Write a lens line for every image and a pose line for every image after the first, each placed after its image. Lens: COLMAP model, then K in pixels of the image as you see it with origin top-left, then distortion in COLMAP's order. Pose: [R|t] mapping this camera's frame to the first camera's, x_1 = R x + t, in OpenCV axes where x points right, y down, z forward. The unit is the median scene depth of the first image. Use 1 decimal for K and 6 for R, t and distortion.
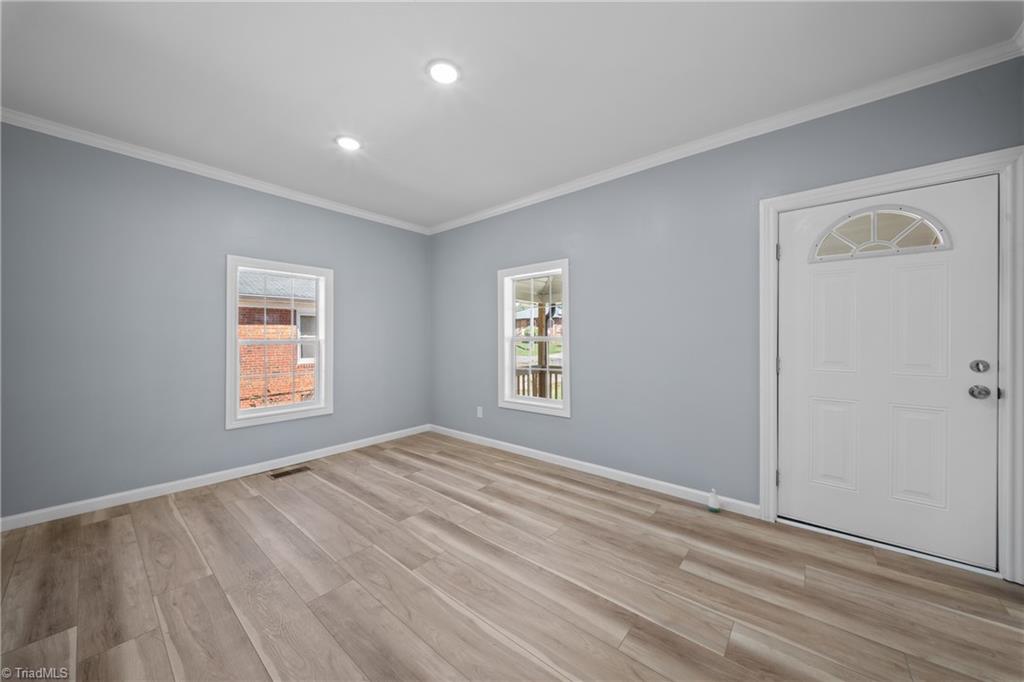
lens RADIAL K [[357.2, 0, 512.7], [0, 357.2, 345.8], [0, 0, 1]] dist [-0.001548, -0.001458]
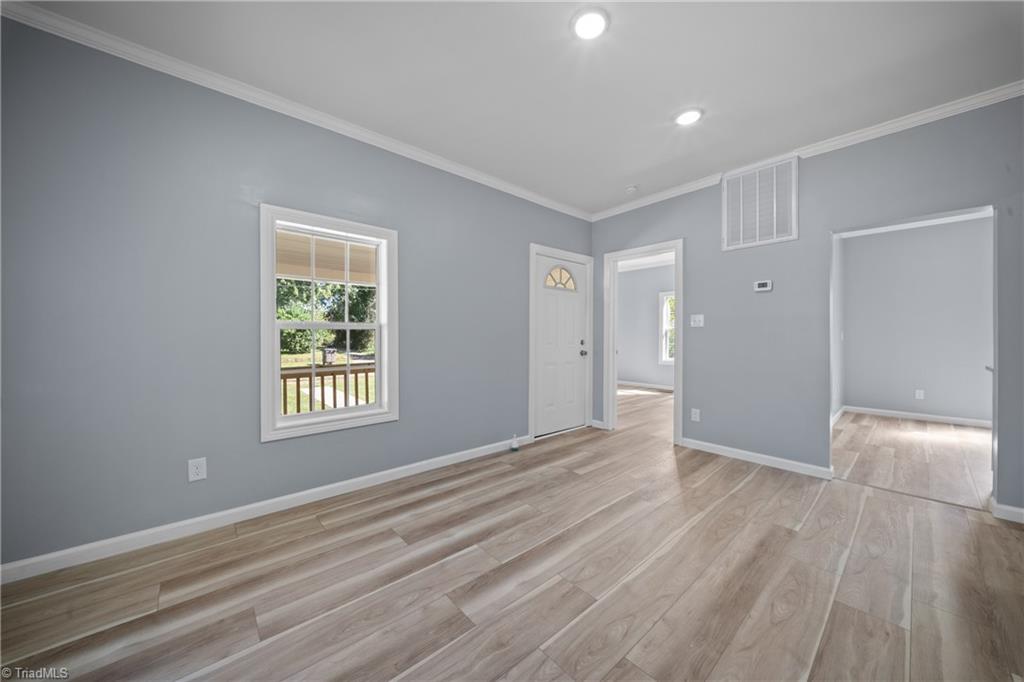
lens RADIAL K [[357.2, 0, 506.5], [0, 357.2, 332.0], [0, 0, 1]] dist [-0.001548, -0.001458]
pose [[0.160975, 0.012775, 0.986876, -0.860325], [0.018044, 0.999711, -0.015885, 0.013343], [-0.986794, 0.020364, 0.160698, 0.801425]]
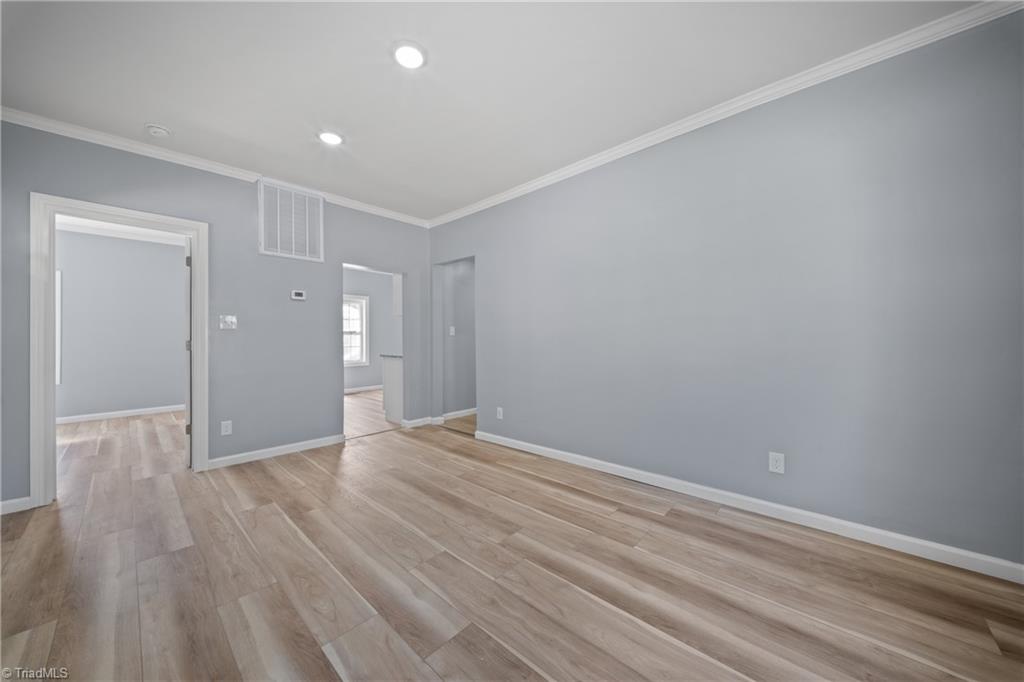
lens RADIAL K [[357.2, 0, 512.2], [0, 357.2, 332.8], [0, 0, 1]] dist [-0.001548, -0.001458]
pose [[-0.998678, 0.009987, 0.050419, -0.401919], [0.010235, 0.999937, 0.004668, 0.001895], [-0.050369, 0.005178, -0.998717, 1.514990]]
